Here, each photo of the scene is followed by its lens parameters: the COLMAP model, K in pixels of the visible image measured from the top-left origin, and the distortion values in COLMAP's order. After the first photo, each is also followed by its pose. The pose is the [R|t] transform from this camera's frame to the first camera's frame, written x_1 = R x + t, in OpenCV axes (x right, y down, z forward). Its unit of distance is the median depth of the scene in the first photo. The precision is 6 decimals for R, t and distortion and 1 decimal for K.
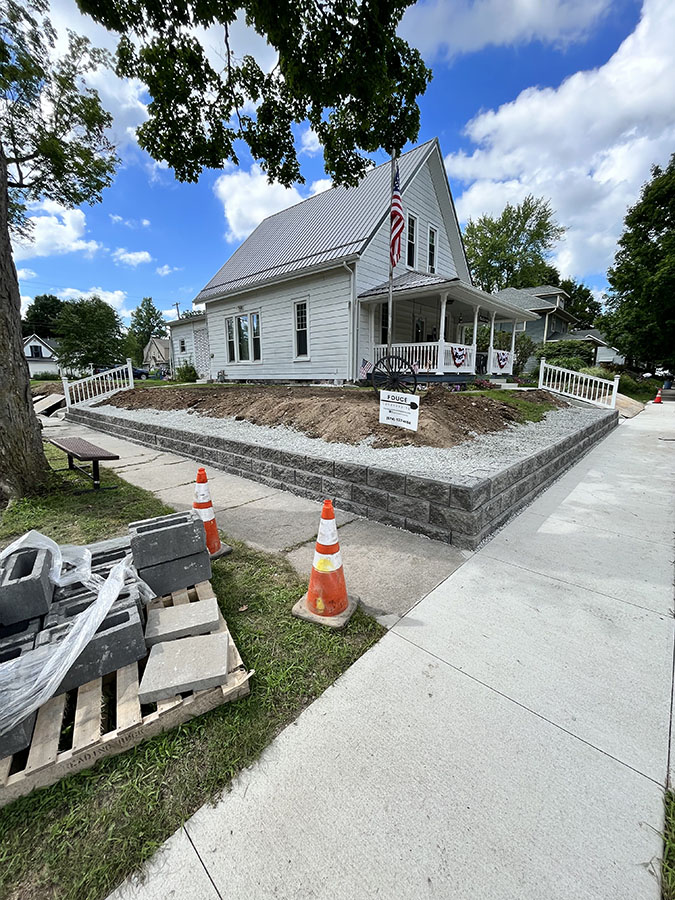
lens RADIAL K [[362.3, 0, 337.5], [0, 362.3, 450.0], [0, 0, 1]] dist [-0.004835, -0.000717]
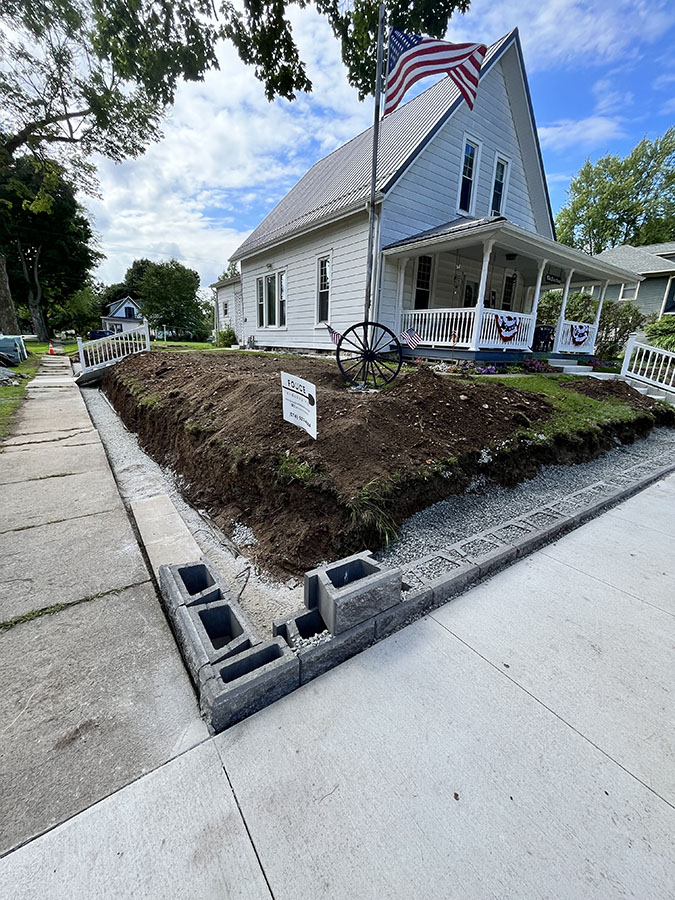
lens RADIAL K [[363.6, 0, 336.4], [0, 363.6, 449.2], [0, 0, 1]] dist [-0.004415, -0.000241]
pose [[0.976372, 0.094659, -0.194259, 0.132009], [-0.079363, 0.993208, 0.085086, -0.032166], [0.200993, -0.067658, 0.977253, 0.129454]]
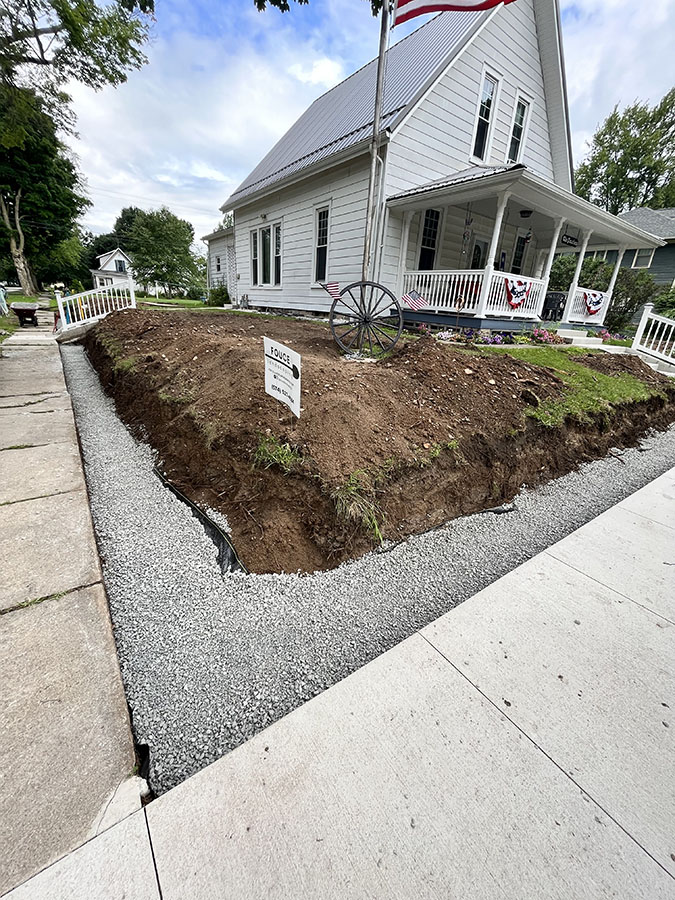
lens RADIAL K [[362.3, 0, 337.5], [0, 362.3, 450.0], [0, 0, 1]] dist [-0.004835, -0.000717]
pose [[0.975518, 0.136346, -0.172554, 0.131624], [-0.105039, 0.978205, 0.179115, -0.038291], [0.193215, -0.156605, 0.968578, 0.158388]]
